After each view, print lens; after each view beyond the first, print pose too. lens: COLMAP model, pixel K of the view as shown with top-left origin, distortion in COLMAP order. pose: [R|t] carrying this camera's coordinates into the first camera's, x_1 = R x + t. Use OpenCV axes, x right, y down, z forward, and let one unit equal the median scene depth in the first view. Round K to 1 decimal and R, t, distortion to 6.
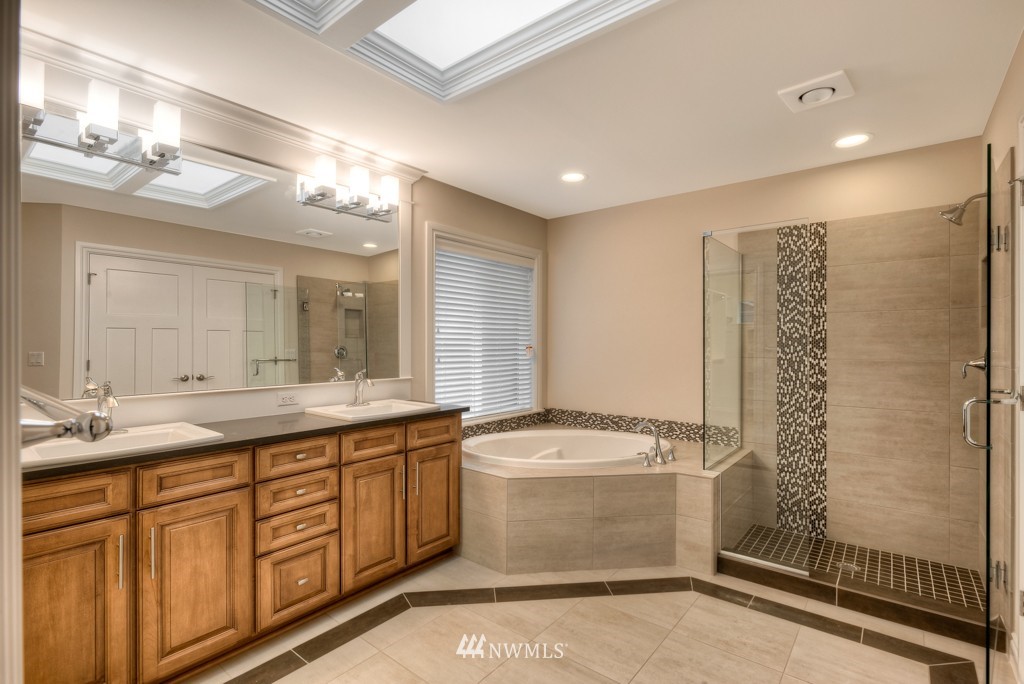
lens RADIAL K [[487.0, 0, 516.1], [0, 487.0, 338.4], [0, 0, 1]] dist [-0.002282, 0.000159]
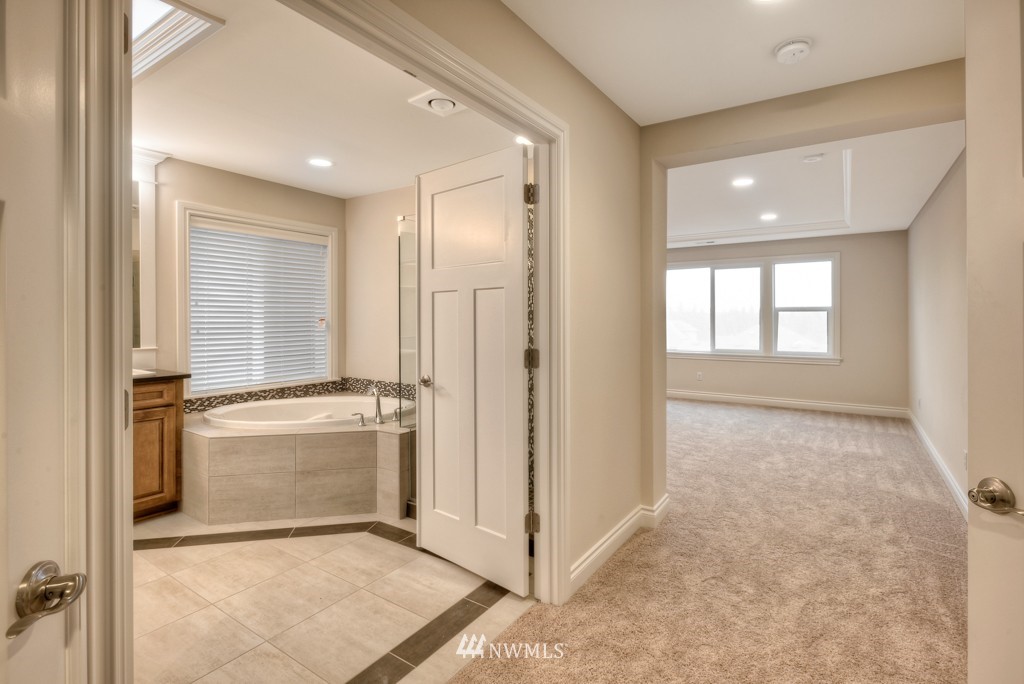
lens RADIAL K [[487.0, 0, 511.6], [0, 487.0, 317.7], [0, 0, 1]] dist [-0.002282, 0.000159]
pose [[0.996251, -0.000939, 0.086504, 0.473842], [0.000160, 0.999959, 0.009006, 0.005666], [-0.086509, -0.008959, 0.996211, -0.125028]]
